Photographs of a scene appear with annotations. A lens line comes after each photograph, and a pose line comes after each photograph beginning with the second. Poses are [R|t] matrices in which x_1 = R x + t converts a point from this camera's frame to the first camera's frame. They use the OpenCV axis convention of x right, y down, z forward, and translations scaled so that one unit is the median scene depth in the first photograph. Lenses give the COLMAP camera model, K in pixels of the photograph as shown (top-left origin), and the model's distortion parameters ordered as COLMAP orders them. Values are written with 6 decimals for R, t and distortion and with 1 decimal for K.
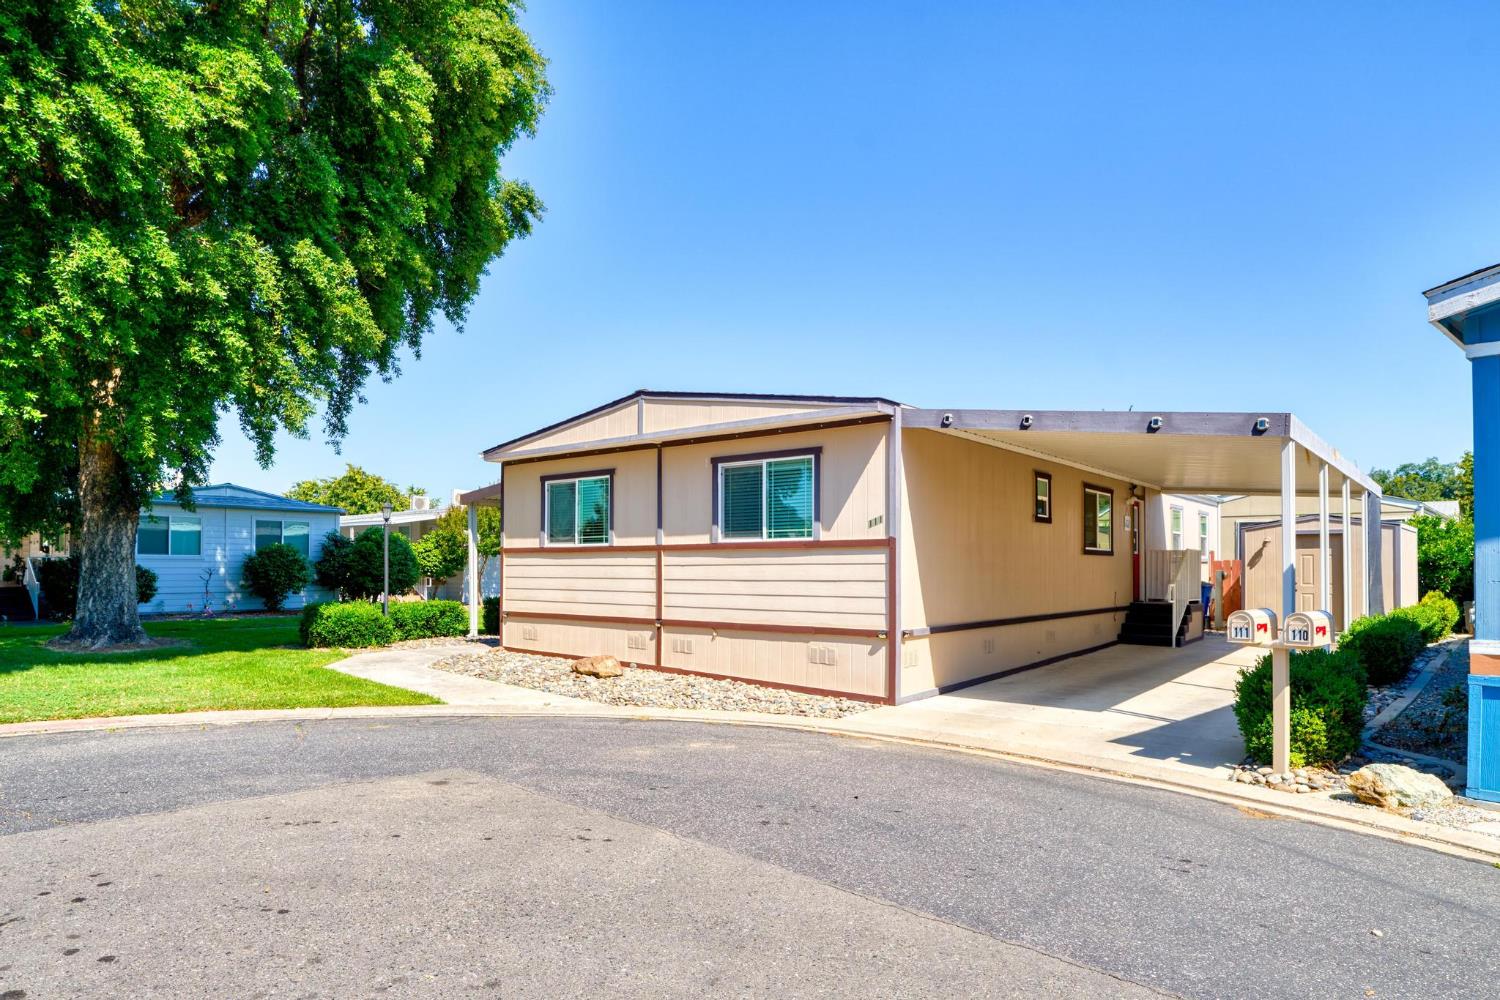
lens RADIAL K [[864.2, 0, 746.3], [0, 864.2, 552.4], [0, 0, 1]] dist [0.000118, -0.000413]
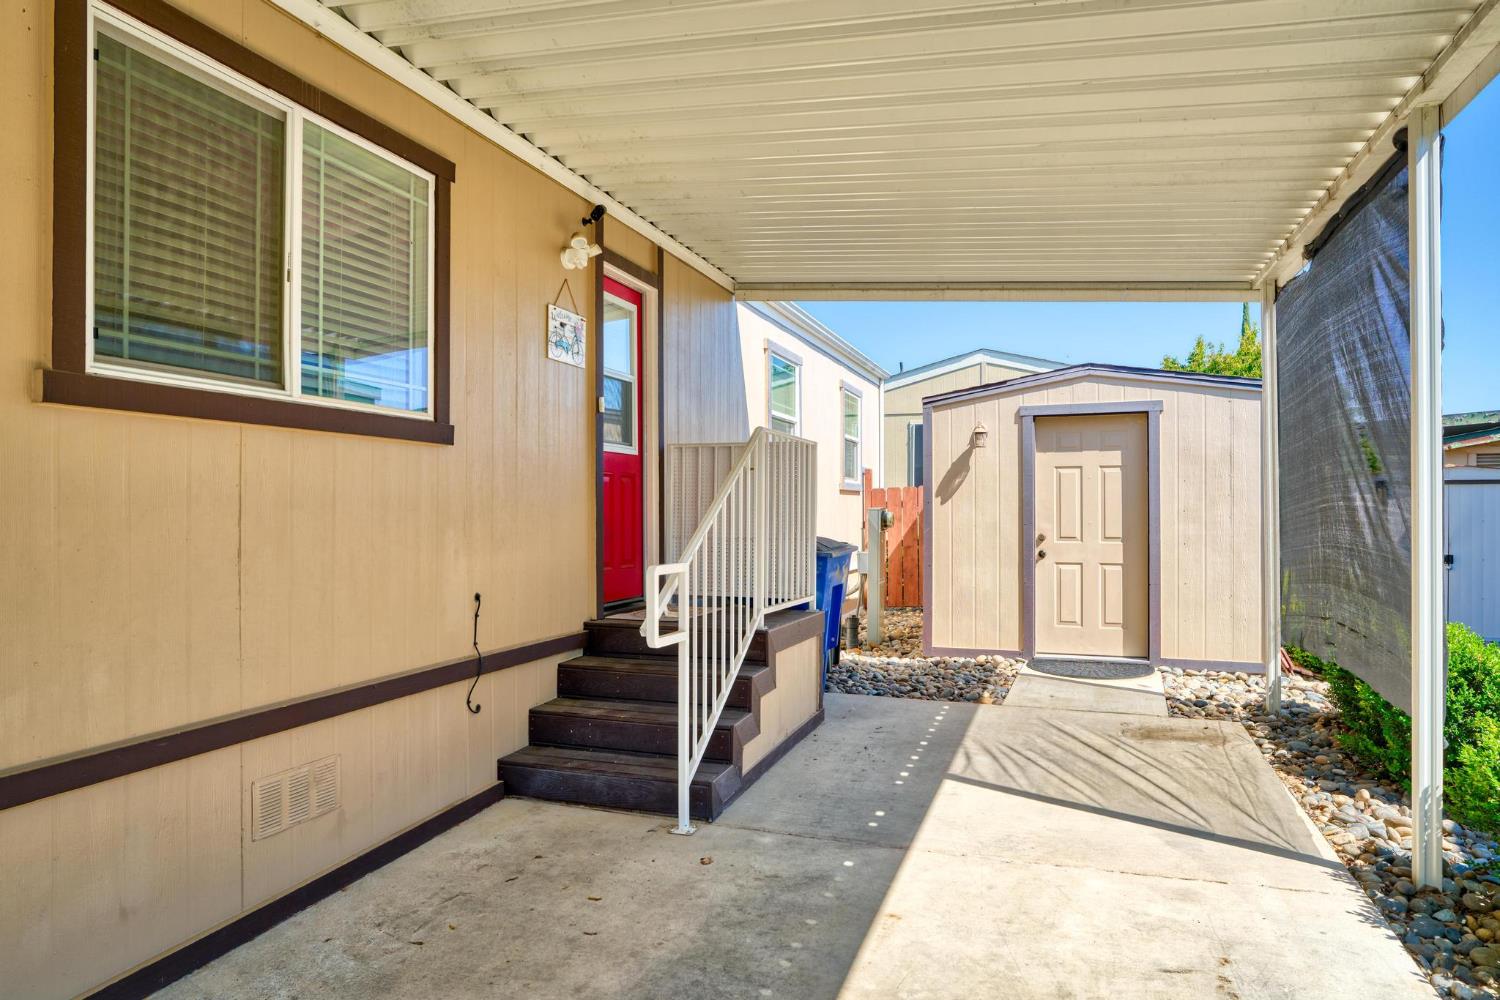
lens RADIAL K [[979.7, 0, 749.0], [0, 979.7, 510.8], [0, 0, 1]] dist [-0.025070, 0.014178]
pose [[0.937932, -0.007475, 0.346738, 0.587274], [0.000383, 0.999789, 0.020518, 0.023402], [-0.346819, -0.019112, 0.937737, 1.041077]]
